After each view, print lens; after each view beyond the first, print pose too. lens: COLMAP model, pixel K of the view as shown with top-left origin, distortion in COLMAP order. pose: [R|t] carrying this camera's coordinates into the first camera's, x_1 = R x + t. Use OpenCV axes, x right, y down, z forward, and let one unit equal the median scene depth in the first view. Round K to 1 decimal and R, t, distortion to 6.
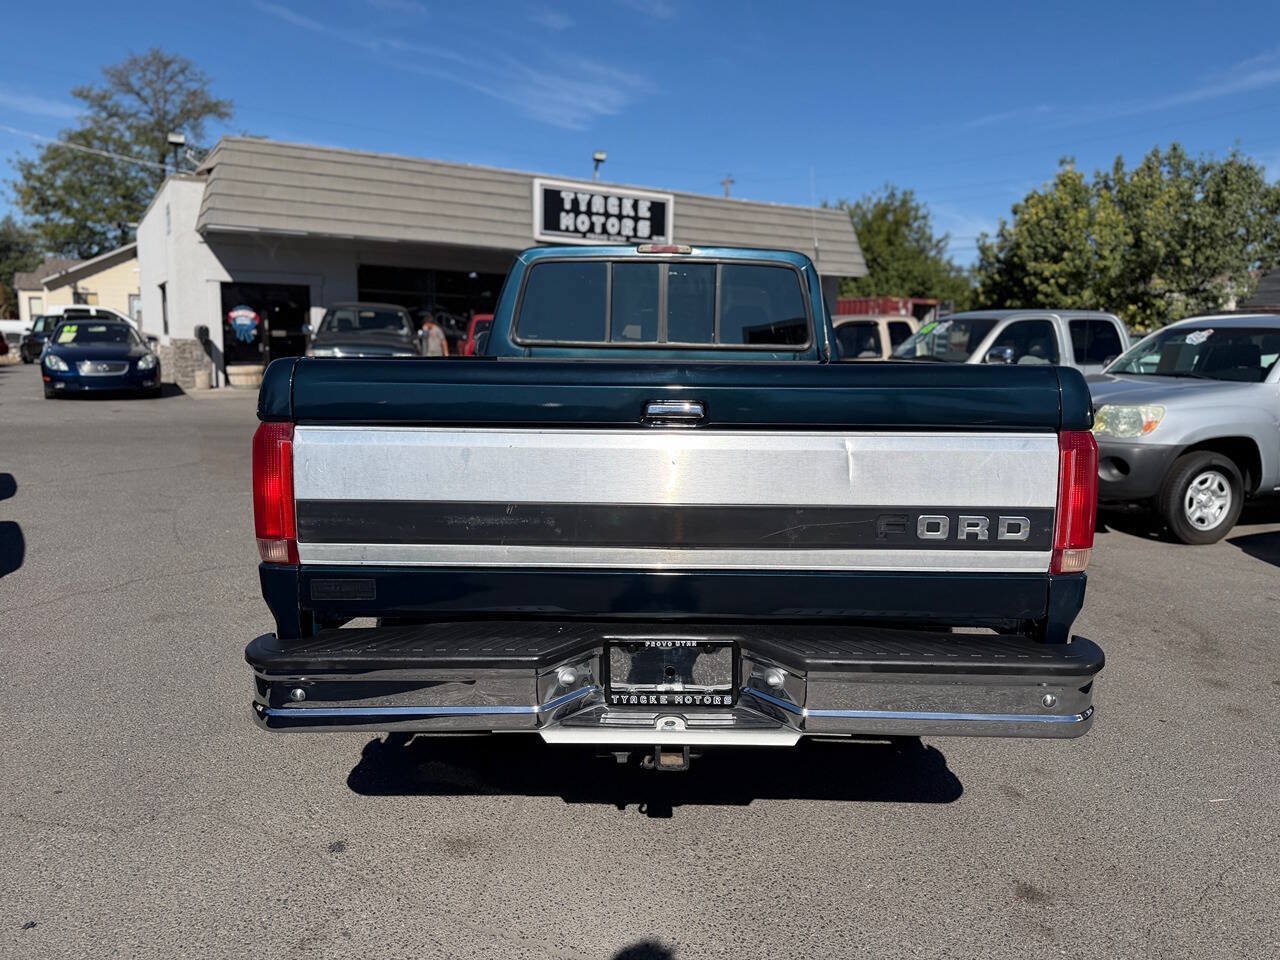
lens RADIAL K [[908.5, 0, 643.3], [0, 908.5, 484.9], [0, 0, 1]] dist [0.045980, -0.060056]
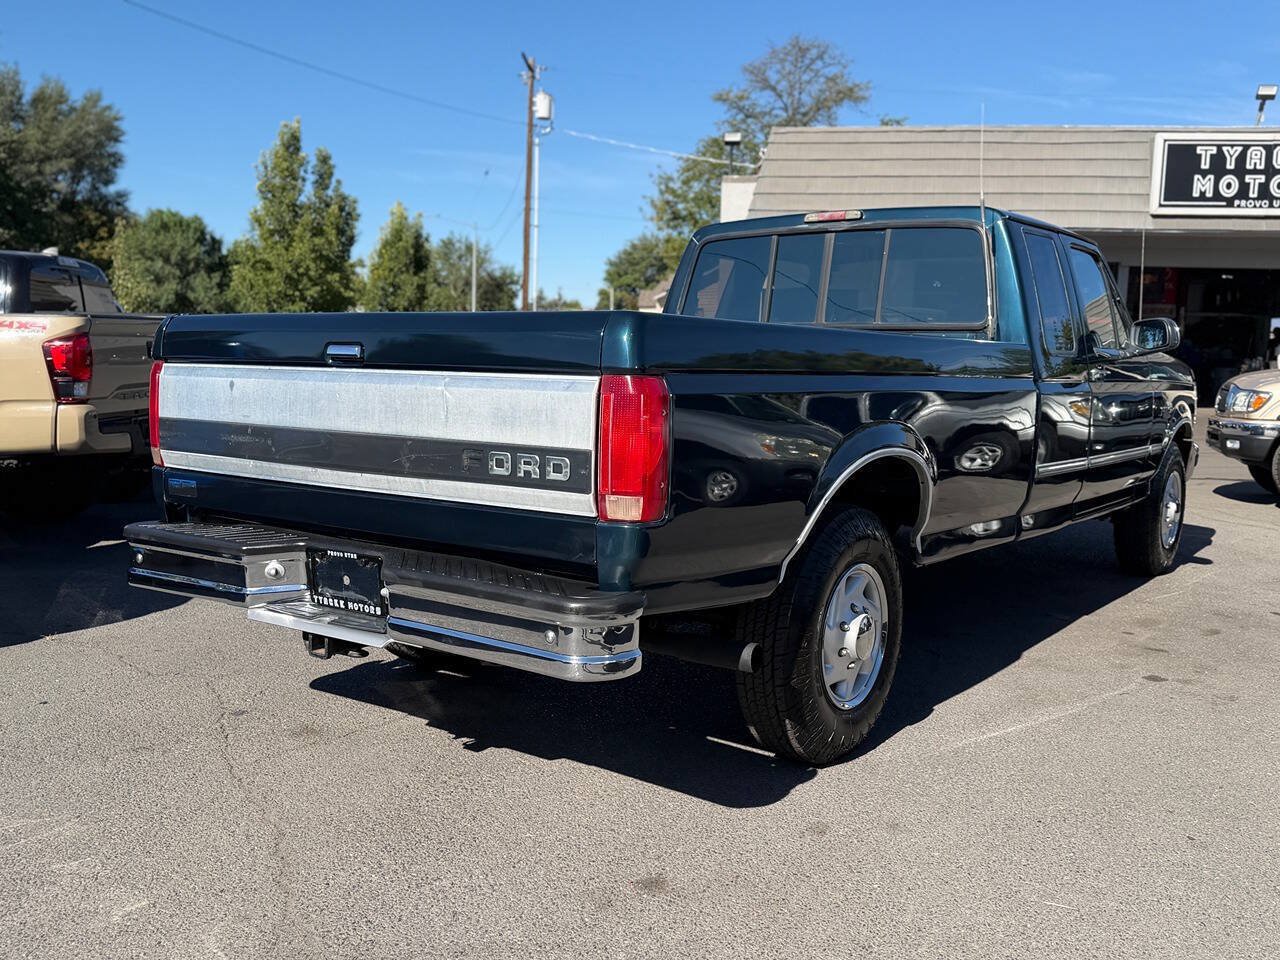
lens RADIAL K [[1159.6, 0, 632.7], [0, 1159.6, 503.3], [0, 0, 1]] dist [0.138423, -0.240442]
pose [[0.799720, 0.074934, -0.595679, 0.127291], [-0.097623, 0.995206, -0.005869, 0.008736], [0.592383, 0.062845, 0.803201, 0.001734]]
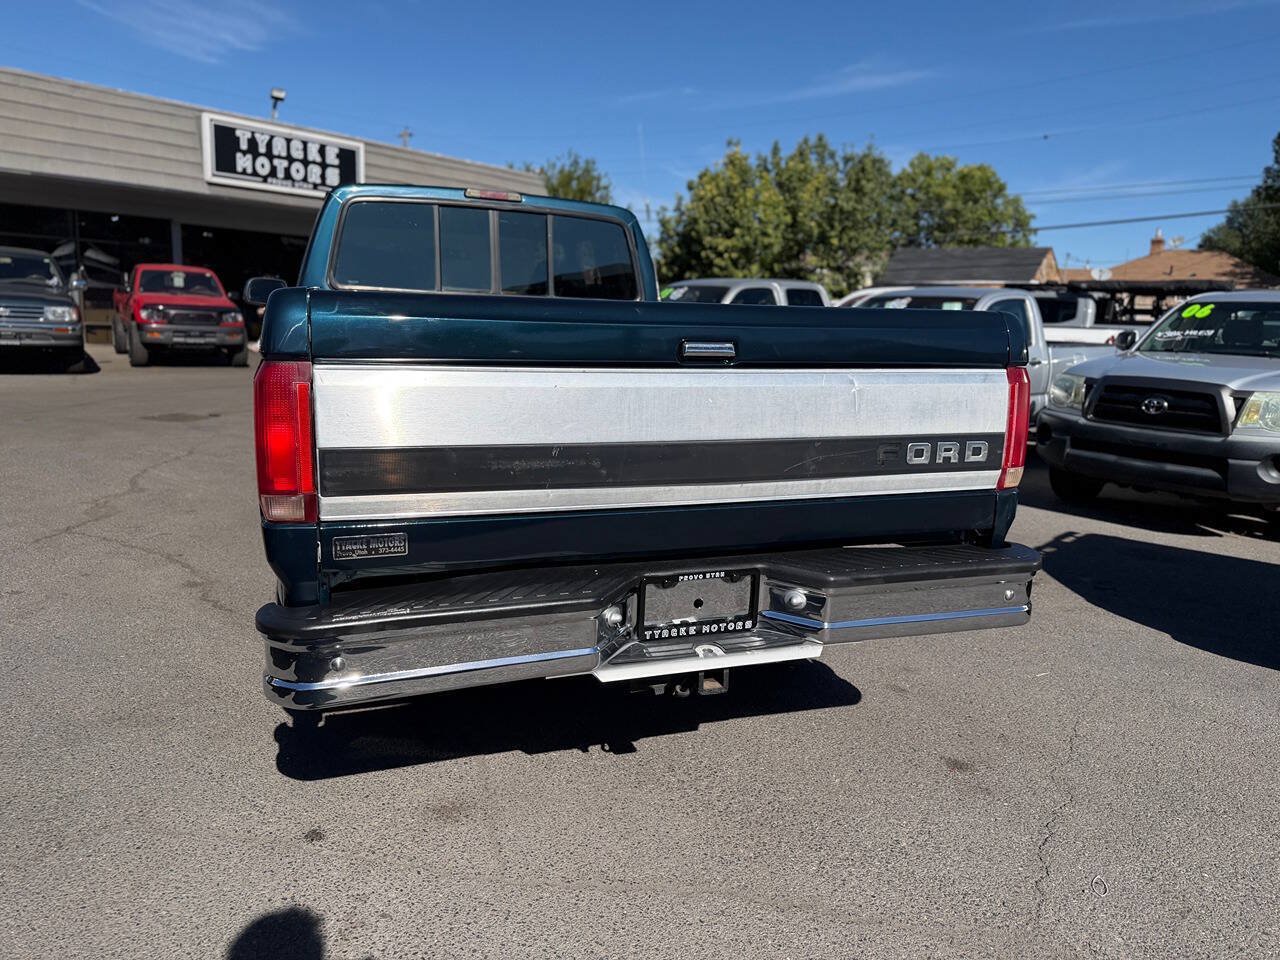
lens RADIAL K [[901.1, 0, 642.2], [0, 901.1, 499.9], [0, 0, 1]] dist [0.093930, -0.126106]
pose [[0.938591, -0.054100, 0.340764, -0.039986], [0.036244, 0.997626, 0.058556, 0.002634], [-0.343123, -0.042609, 0.938324, 0.006042]]
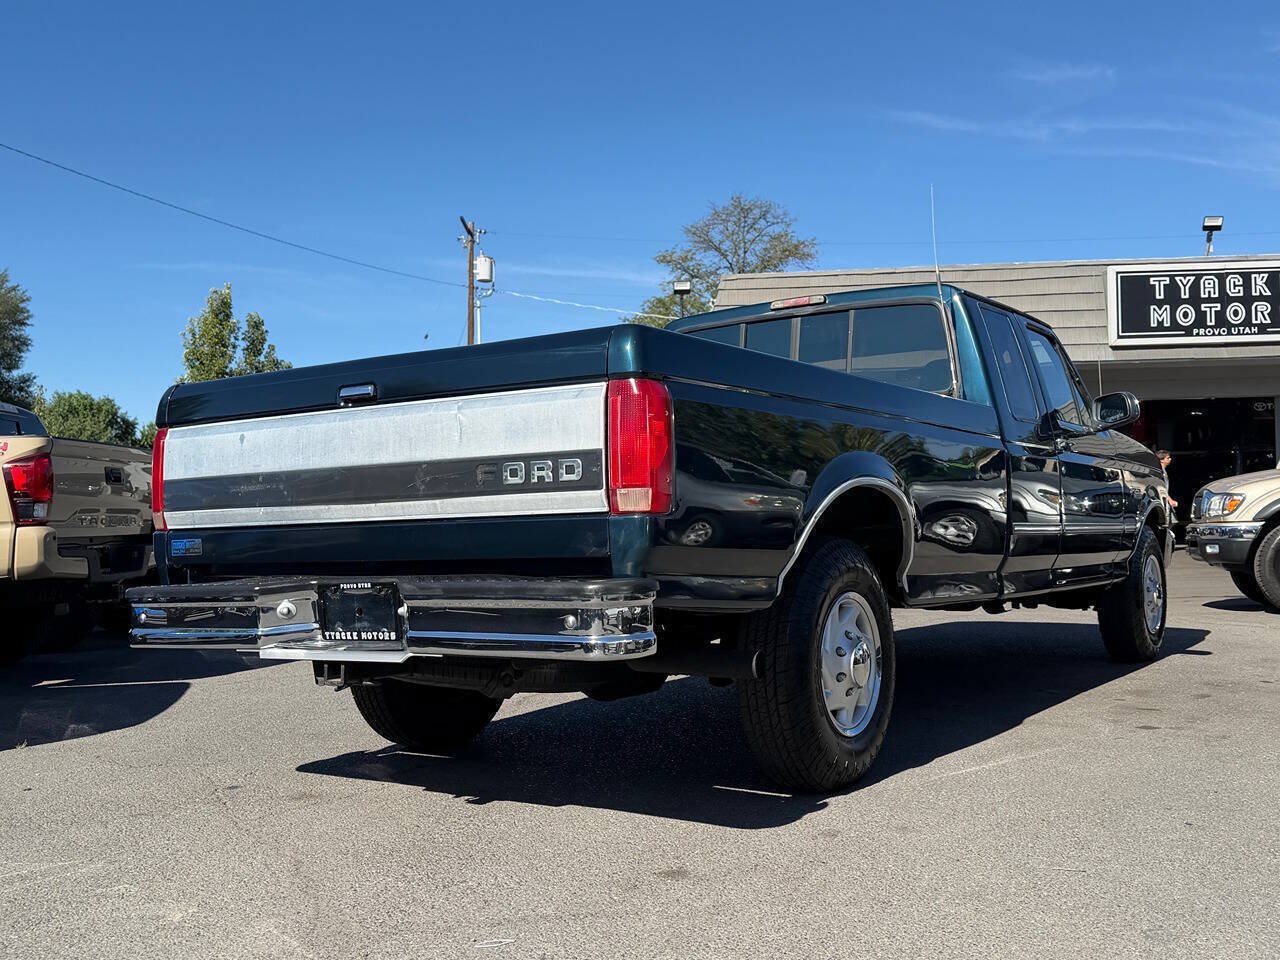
lens RADIAL K [[1261.6, 0, 635.9], [0, 1261.6, 499.4], [0, 0, 1]] dist [0.184180, -0.371522]
pose [[0.824376, -0.047923, -0.564010, 0.135563], [-0.052566, 0.985622, -0.160580, 0.032963], [0.563596, 0.162026, 0.810004, -0.018146]]
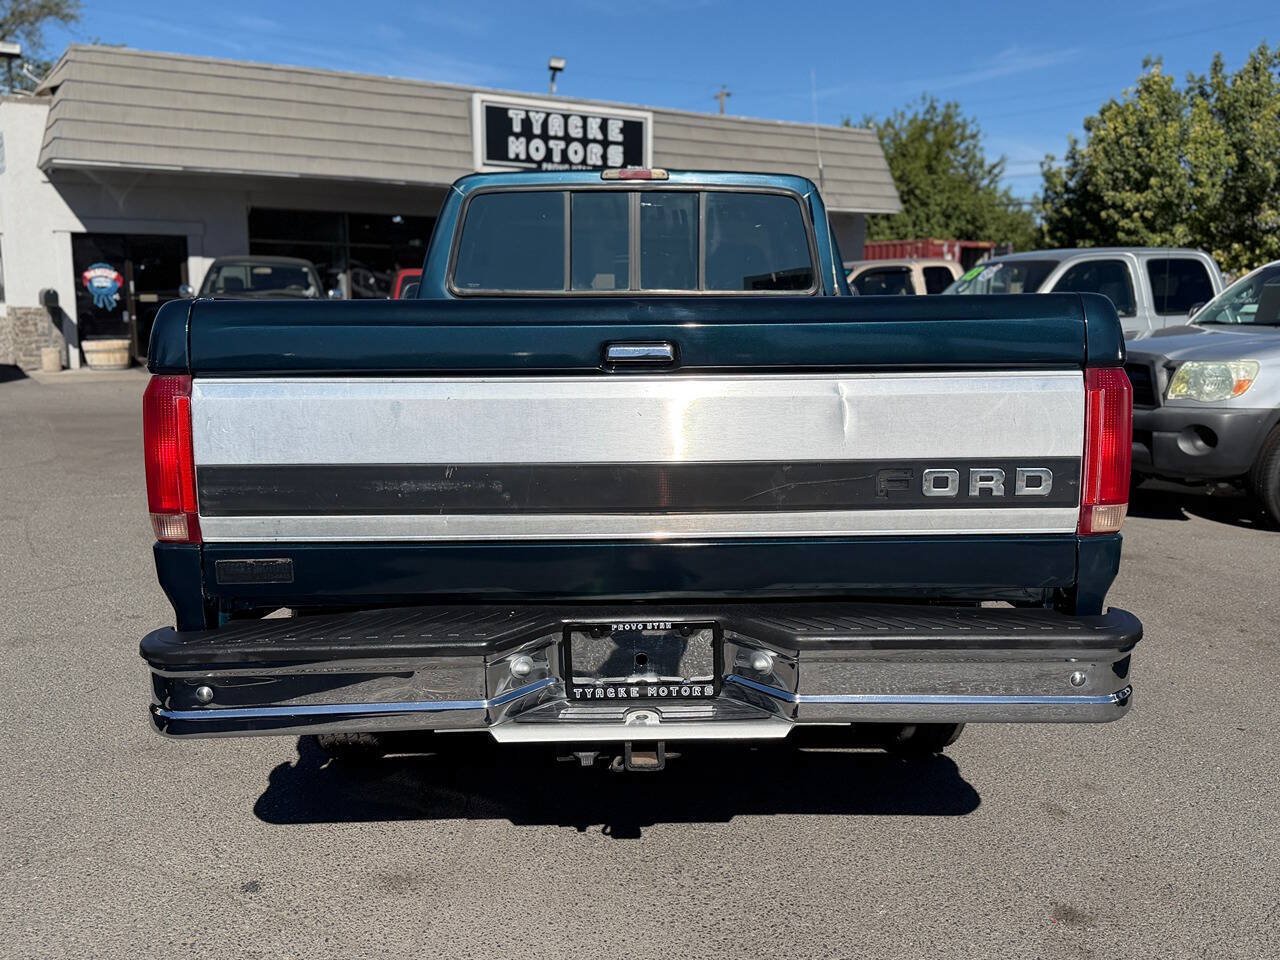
lens RADIAL K [[1168.6, 0, 645.2], [0, 1168.6, 496.1], [0, 0, 1]] dist [0.068961, -0.103018]
pose [[0.999614, -0.021057, 0.018117, 0.001777], [0.020942, 0.999760, 0.006499, 0.004739], [-0.018250, -0.006117, 0.999815, -0.010796]]
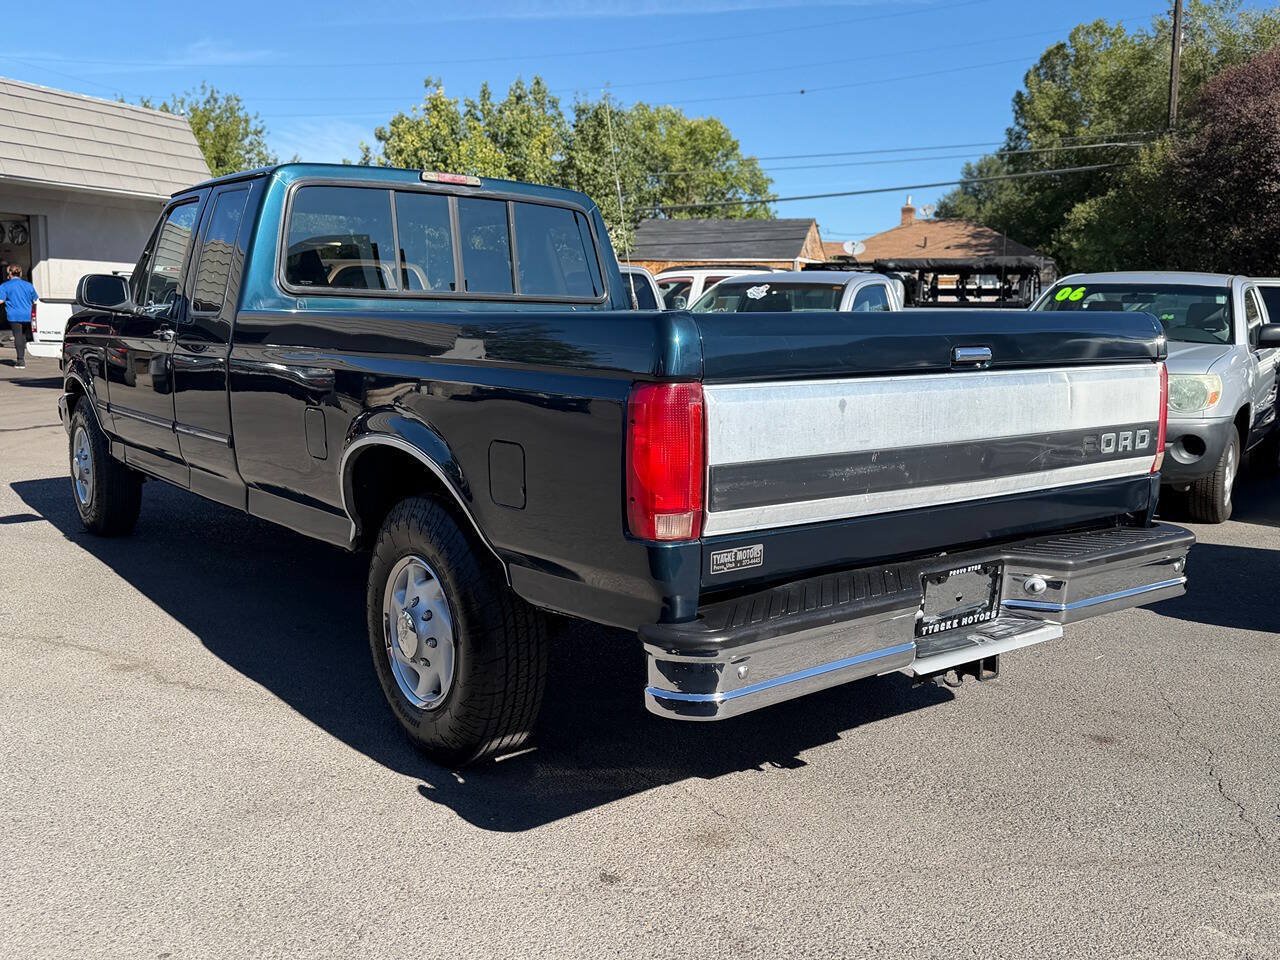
lens RADIAL K [[1159.6, 0, 632.7], [0, 1159.6, 503.3], [0, 0, 1]] dist [0.138423, -0.240442]
pose [[0.795336, -0.105035, 0.597000, -0.117433], [0.092342, 0.994372, 0.051927, -0.001485], [-0.599094, 0.013829, 0.800559, 0.011670]]
